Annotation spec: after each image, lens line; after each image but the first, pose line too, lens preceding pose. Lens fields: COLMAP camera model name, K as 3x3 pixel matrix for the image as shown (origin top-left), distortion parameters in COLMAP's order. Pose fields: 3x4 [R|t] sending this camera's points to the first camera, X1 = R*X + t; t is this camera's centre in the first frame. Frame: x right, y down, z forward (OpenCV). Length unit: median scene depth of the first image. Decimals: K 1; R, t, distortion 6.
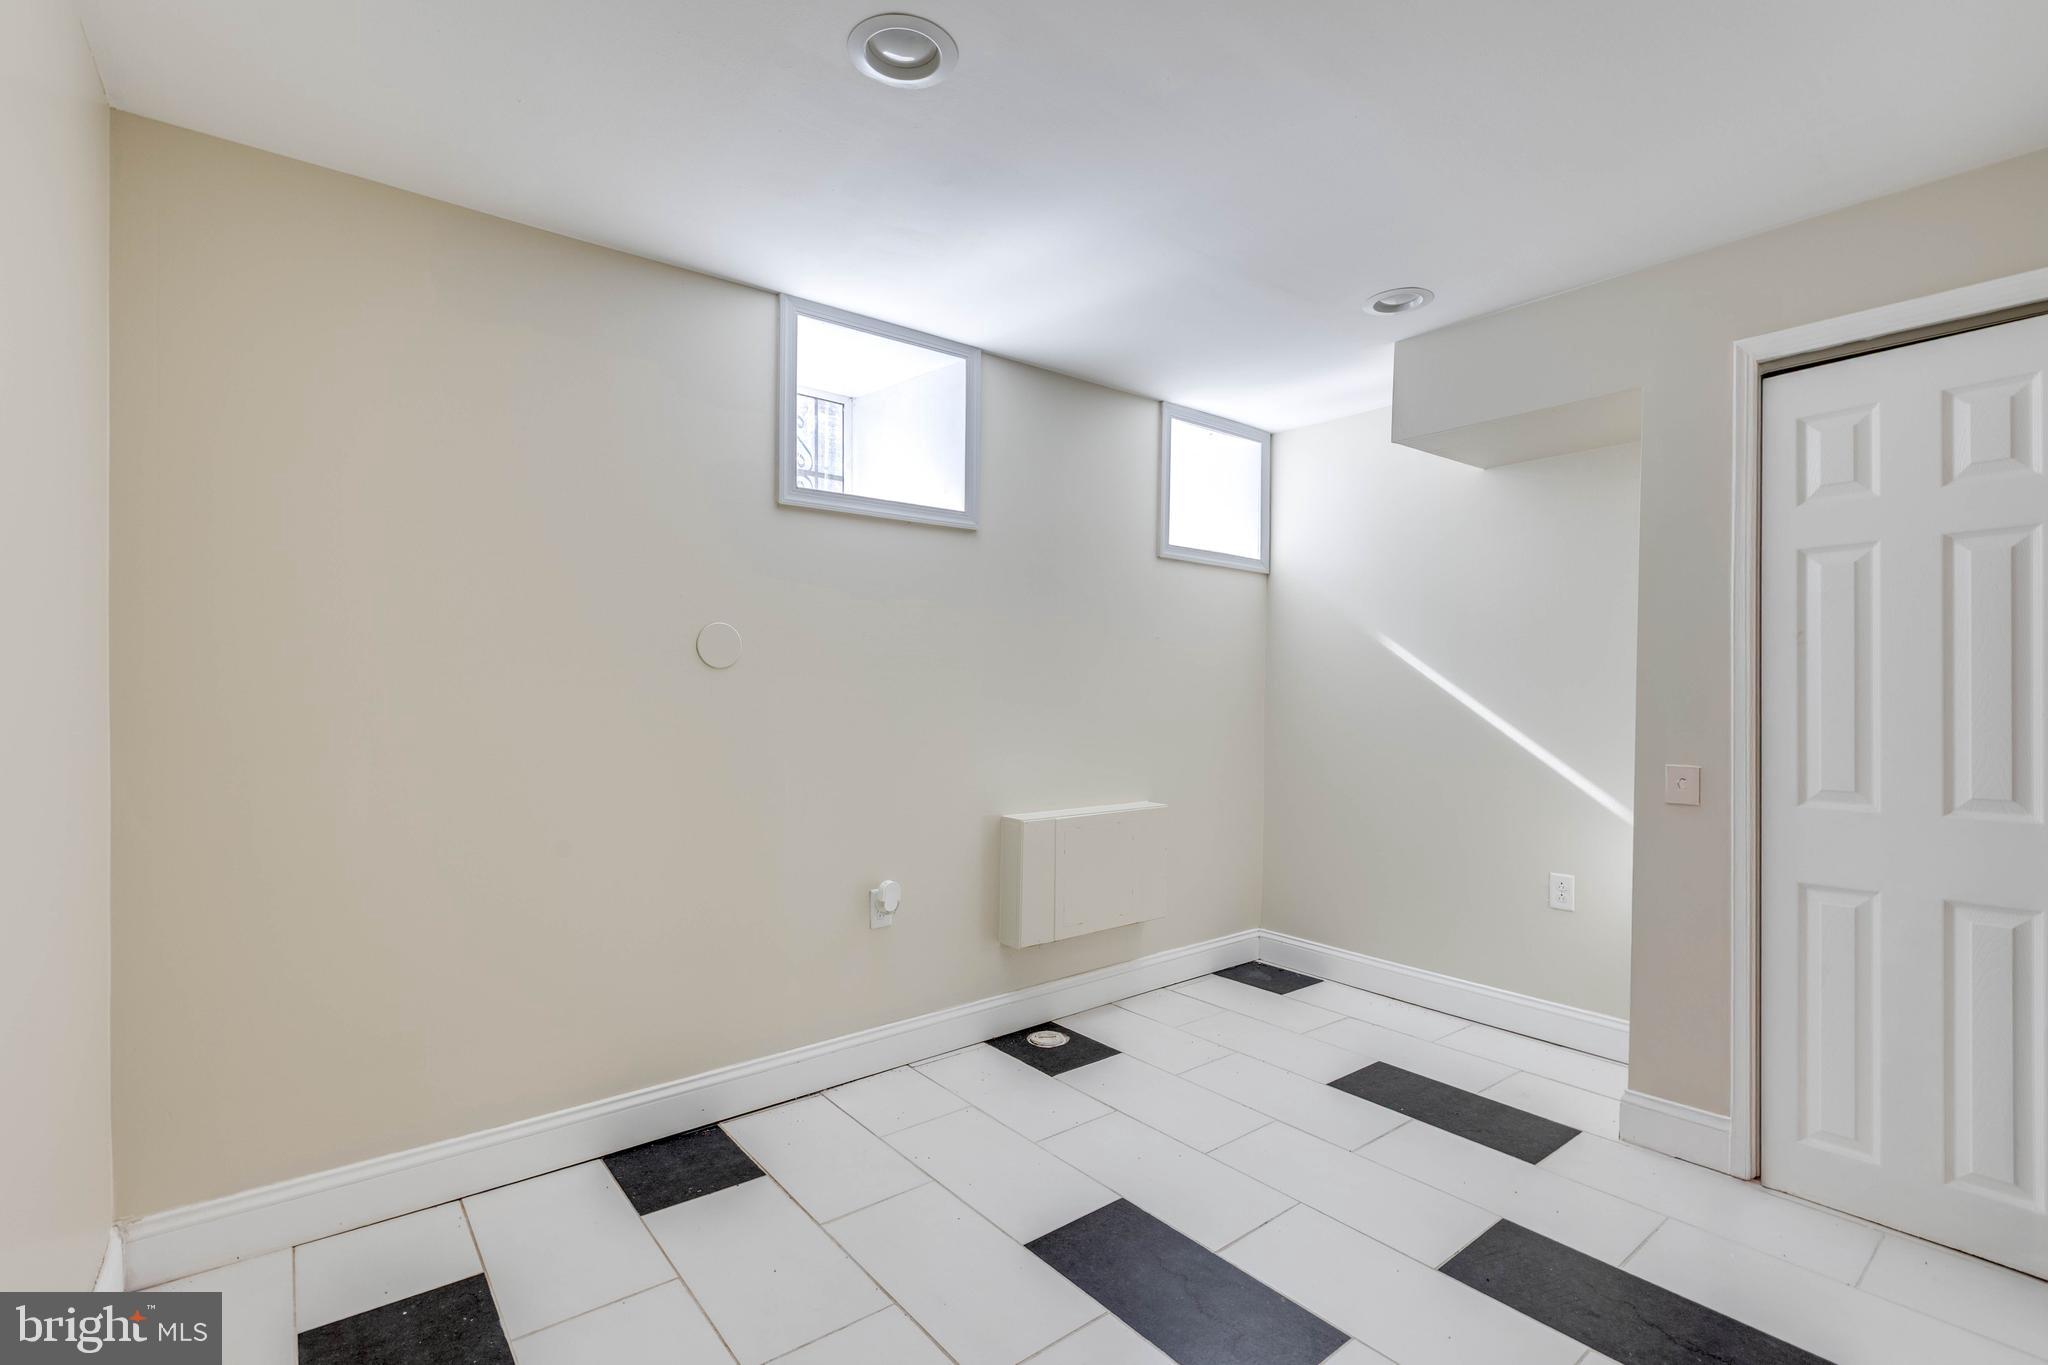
lens RADIAL K [[918.7, 0, 1014.3], [0, 918.7, 687.8], [0, 0, 1]] dist [0.008806, -0.000075]
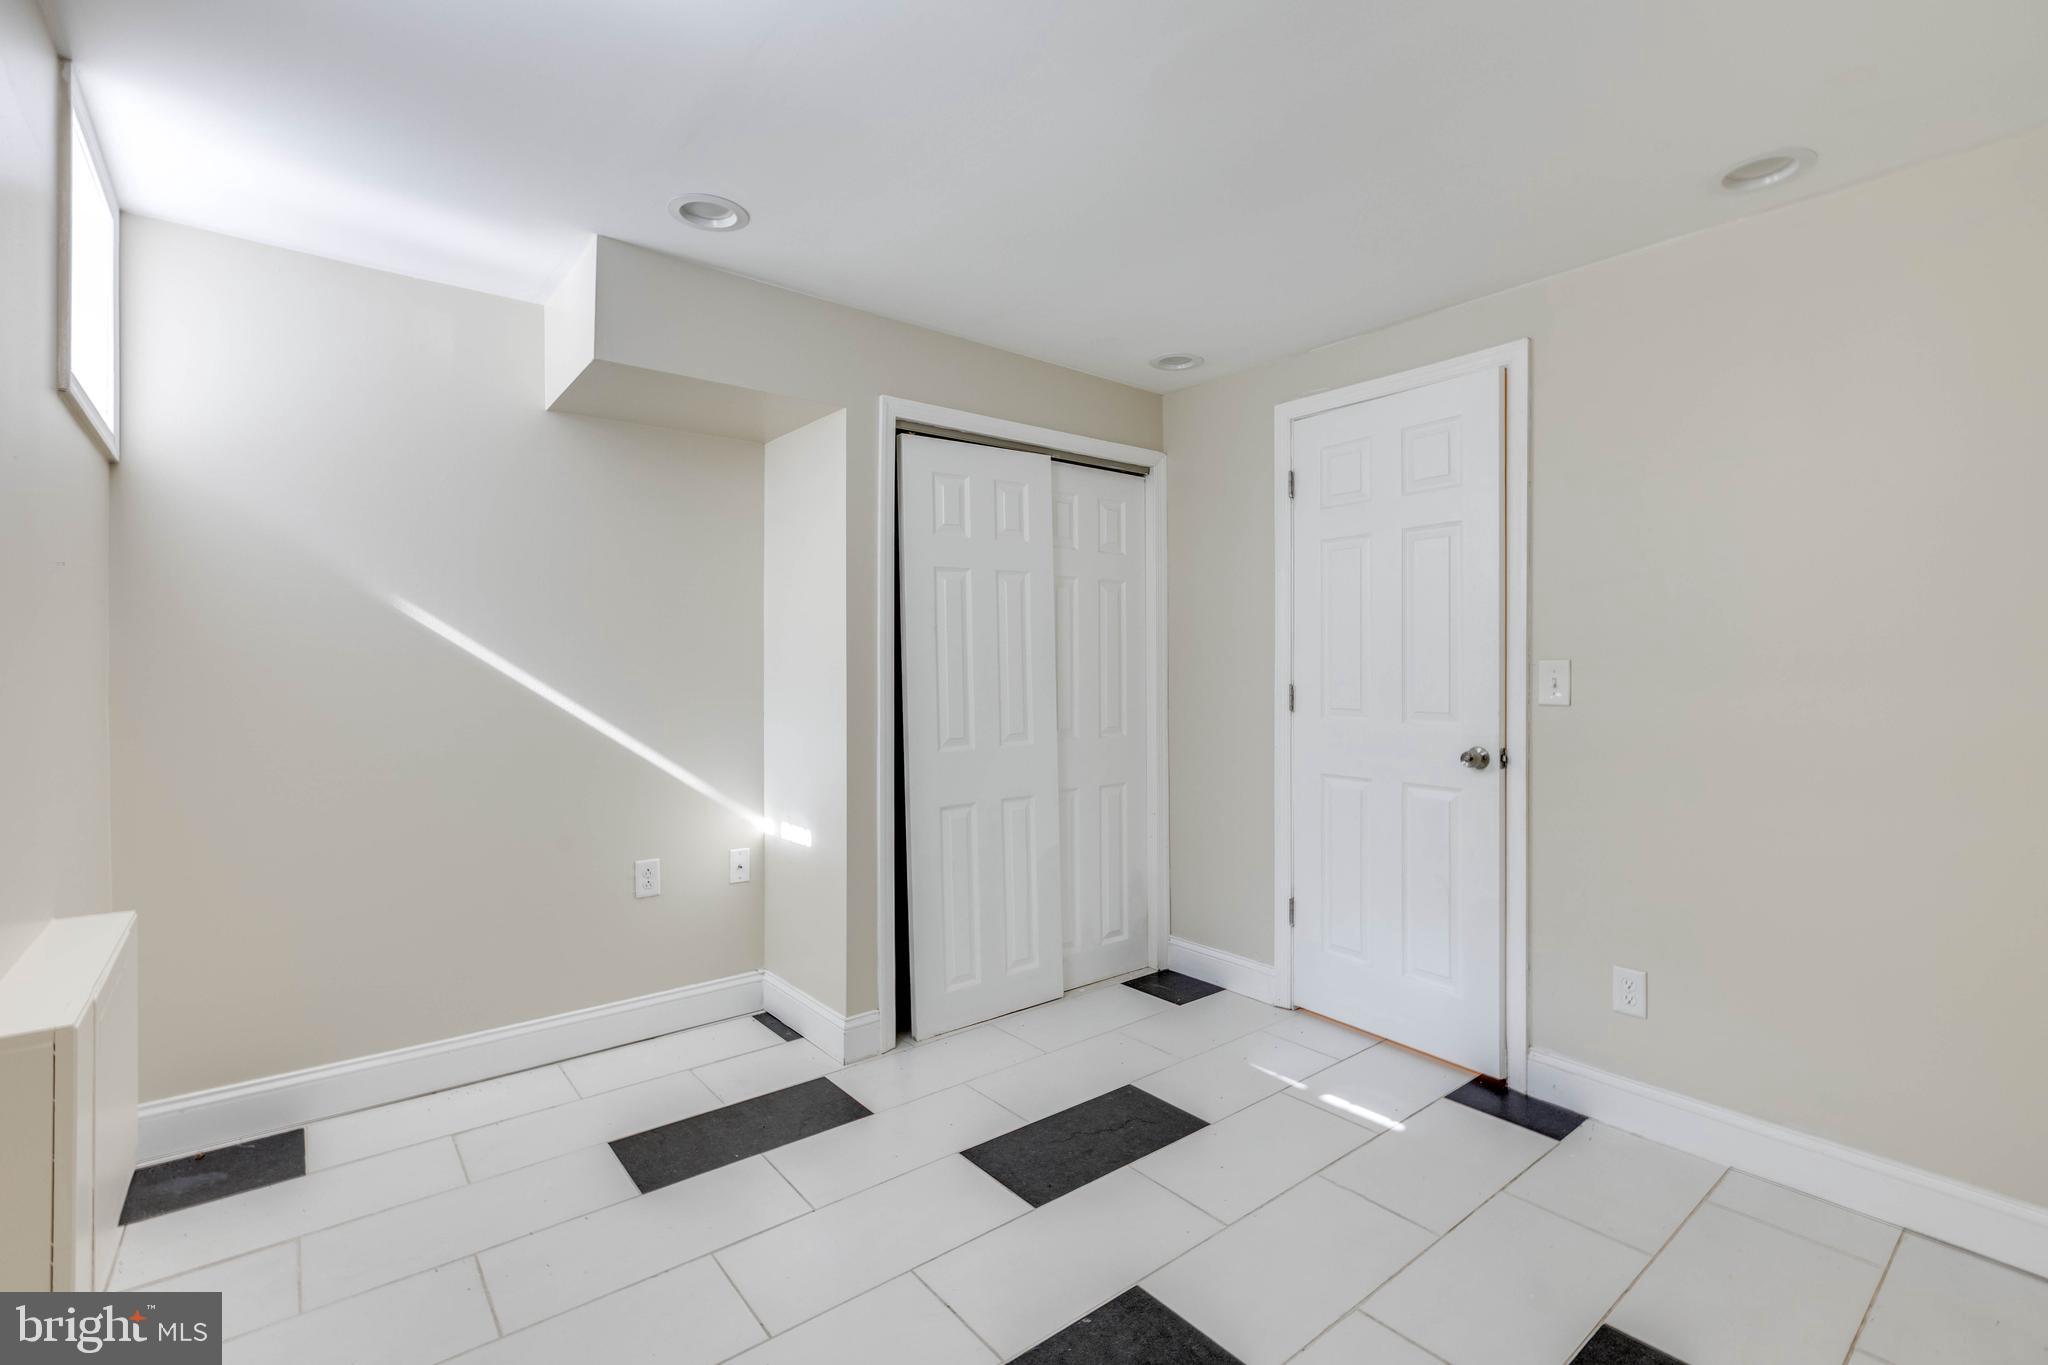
lens RADIAL K [[918.7, 0, 1015.3], [0, 918.7, 662.5], [0, 0, 1]] dist [0.008806, -0.000075]
pose [[0.005252, 0.001468, 0.999985, -0.384589], [0.002871, 0.999995, -0.001483, -0.001945], [-0.999982, 0.002879, 0.005248, 0.638291]]
